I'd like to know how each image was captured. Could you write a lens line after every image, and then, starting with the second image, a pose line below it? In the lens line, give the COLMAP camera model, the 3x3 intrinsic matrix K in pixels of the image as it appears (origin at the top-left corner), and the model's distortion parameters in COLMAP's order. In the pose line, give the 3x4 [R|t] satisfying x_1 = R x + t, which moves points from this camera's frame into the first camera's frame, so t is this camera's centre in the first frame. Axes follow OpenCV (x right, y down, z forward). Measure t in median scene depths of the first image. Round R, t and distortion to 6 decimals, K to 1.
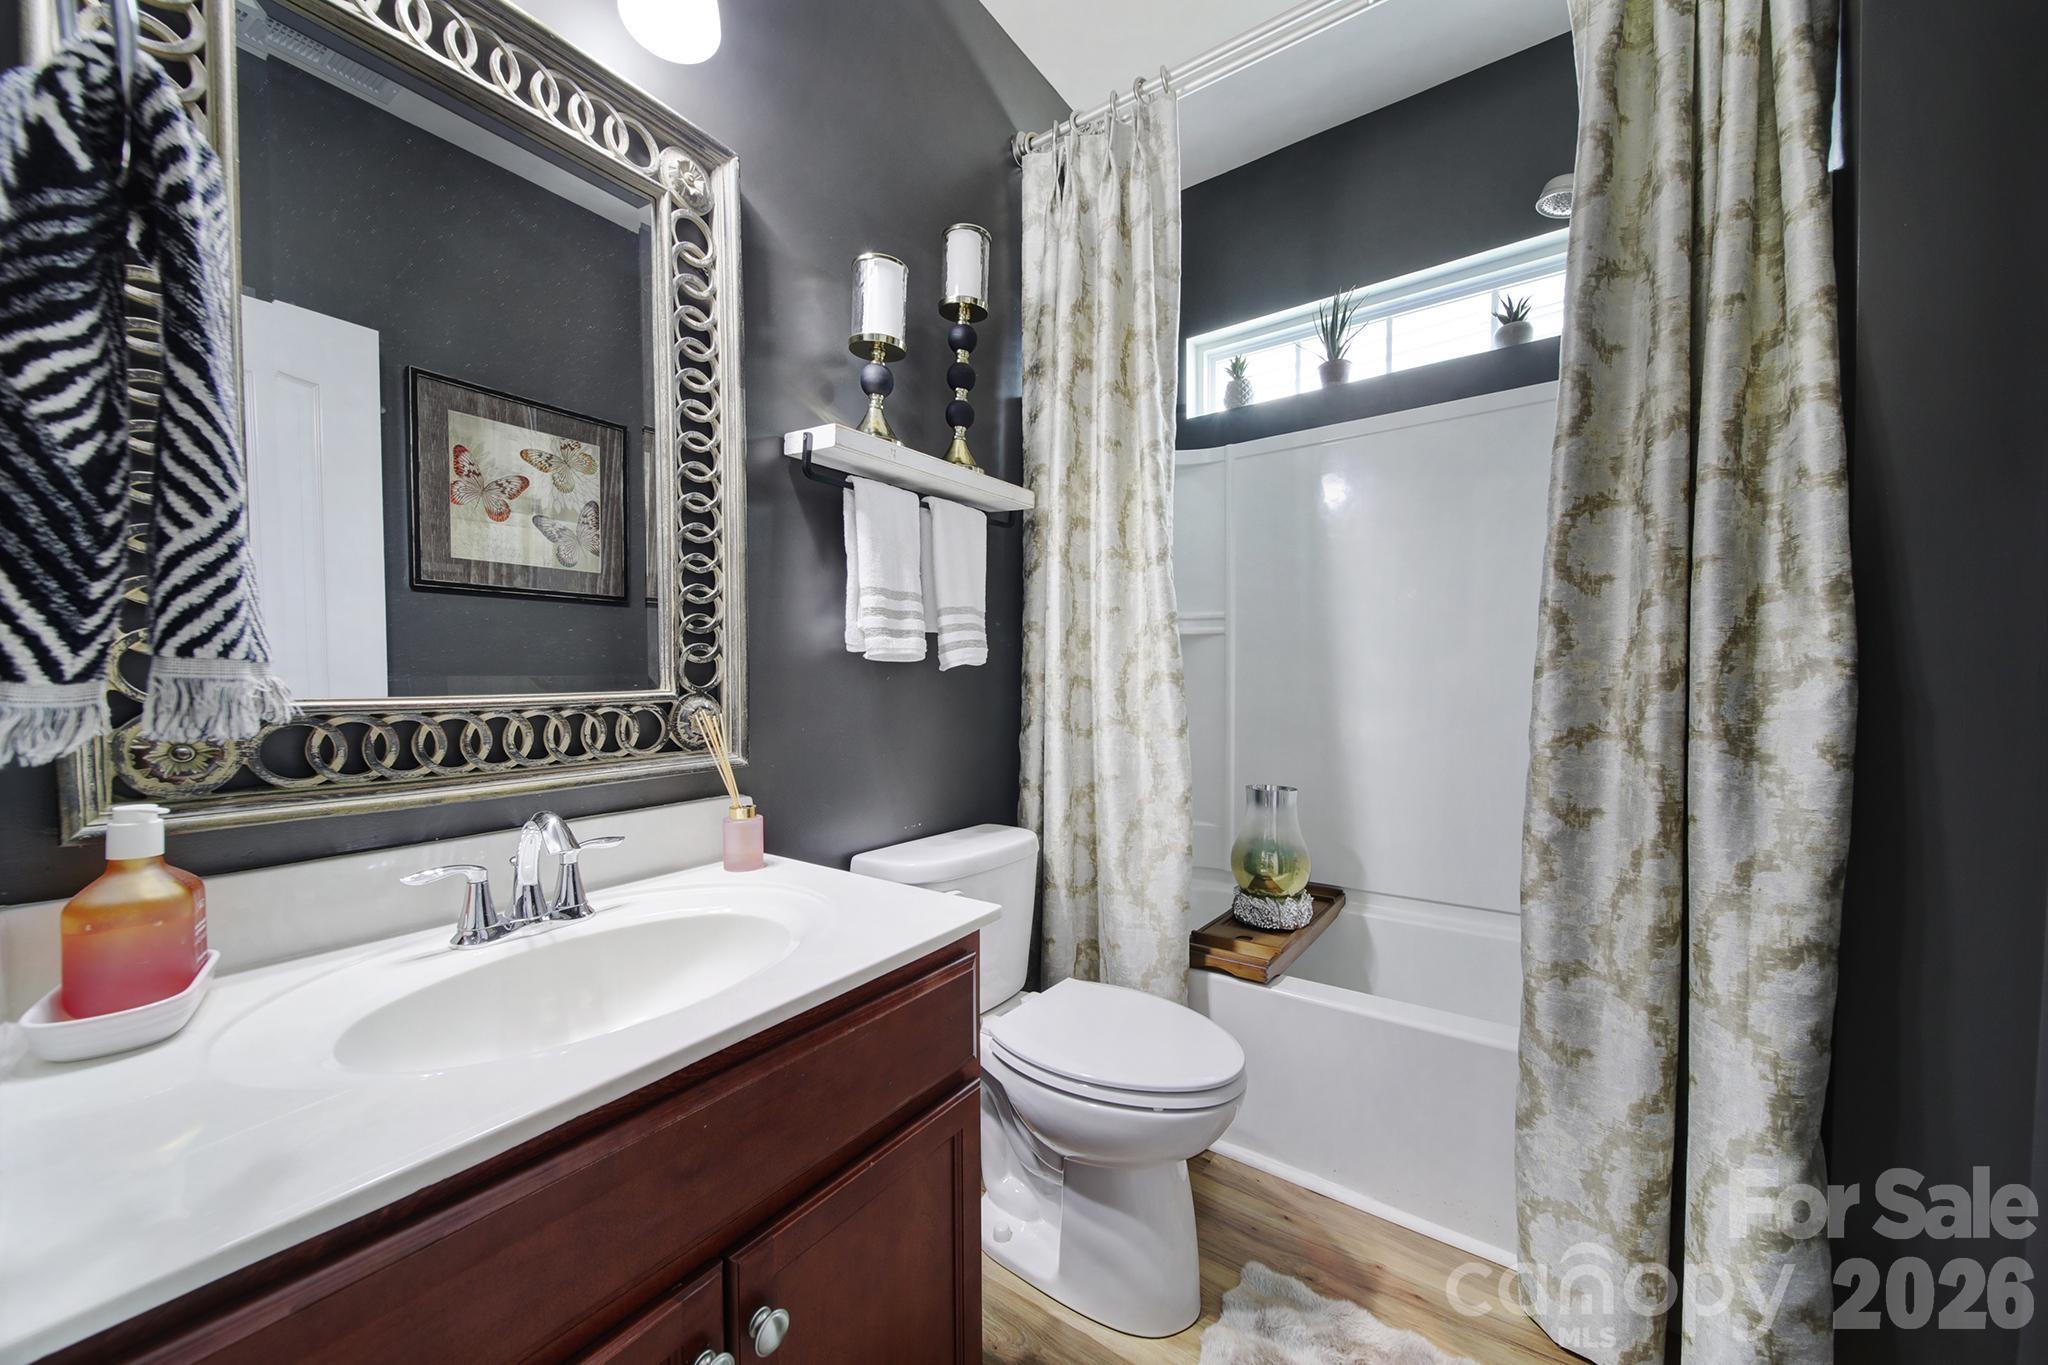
lens RADIAL K [[718.1, 0, 1027.6], [0, 718.1, 689.2], [0, 0, 1]] dist [0.000927, -0.001506]
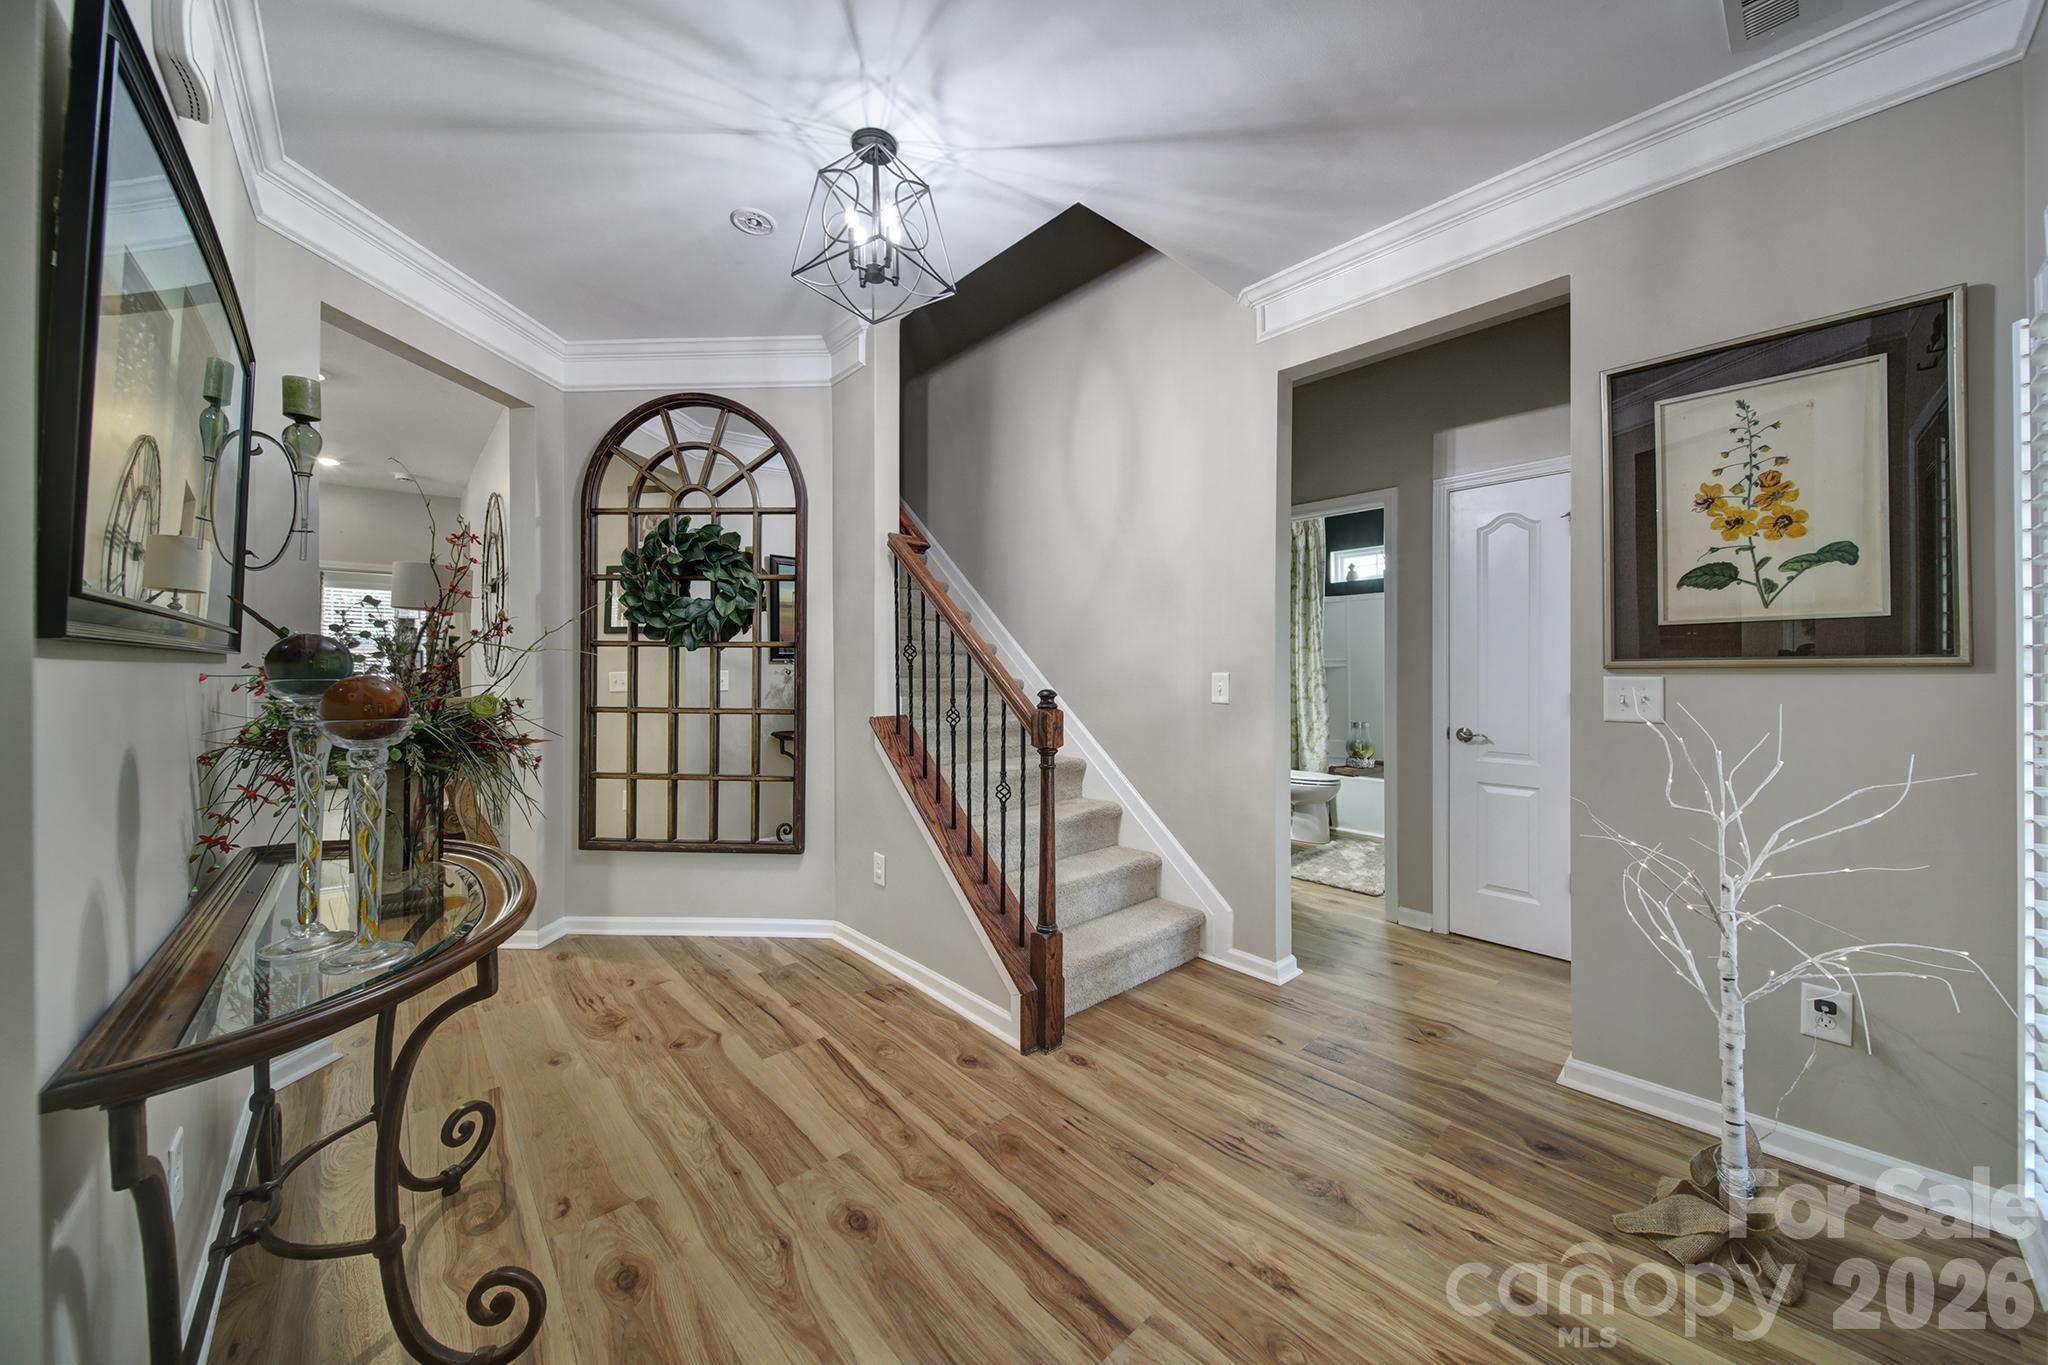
lens RADIAL K [[718.1, 0, 1019.0], [0, 718.1, 682.9], [0, 0, 1]] dist [0.000927, -0.001506]
pose [[0.975464, -0.000383, -0.220161, -0.420739], [-0.003595, 0.999837, -0.017671, 0.037010], [0.220132, 0.018029, 0.975304, -2.443690]]
